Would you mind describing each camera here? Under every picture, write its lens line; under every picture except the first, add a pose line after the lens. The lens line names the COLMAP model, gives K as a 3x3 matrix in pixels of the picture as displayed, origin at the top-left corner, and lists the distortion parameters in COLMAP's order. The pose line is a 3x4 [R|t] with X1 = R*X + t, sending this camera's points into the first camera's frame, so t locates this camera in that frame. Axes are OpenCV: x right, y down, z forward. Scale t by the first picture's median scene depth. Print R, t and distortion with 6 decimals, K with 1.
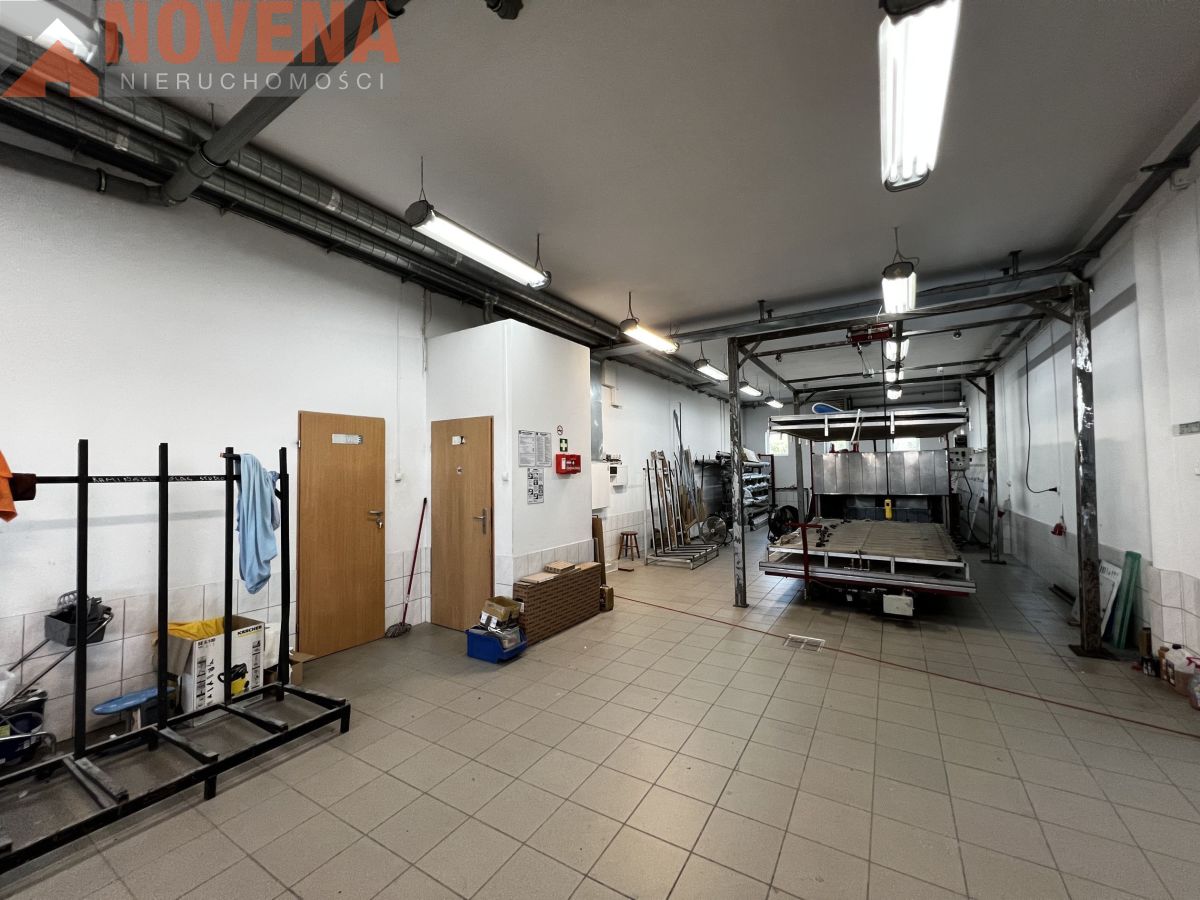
lens RADIAL K [[479.0, 0, 599.8], [0, 479.0, 452.7], [0, 0, 1]] dist [-0.003074, 0.000263]
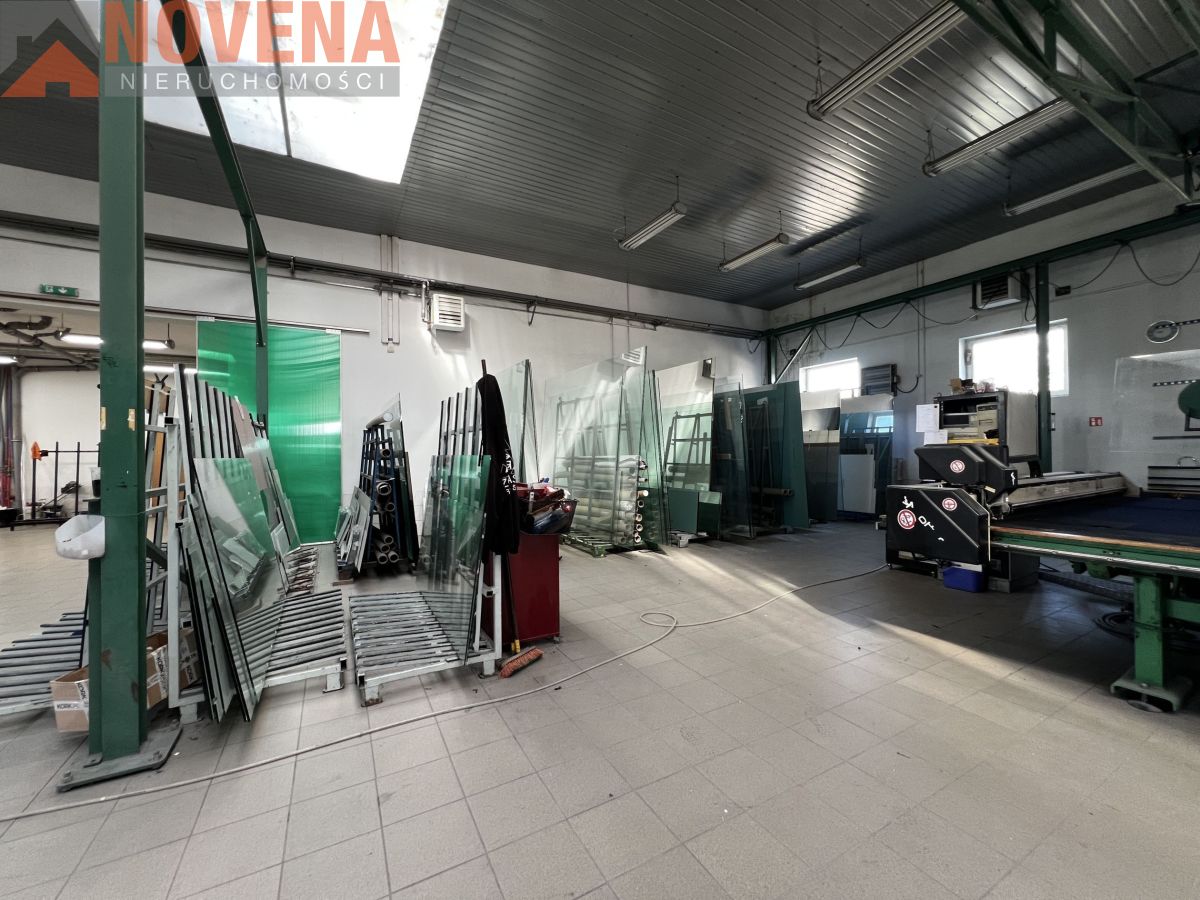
lens RADIAL K [[479.0, 0, 595.0], [0, 479.0, 454.0], [0, 0, 1]] dist [-0.003074, 0.000263]
pose [[0.869189, 0.007356, -0.494426, 3.928166], [0.013759, 0.999142, 0.039054, -0.016038], [0.494289, -0.040748, 0.868342, -0.188672]]
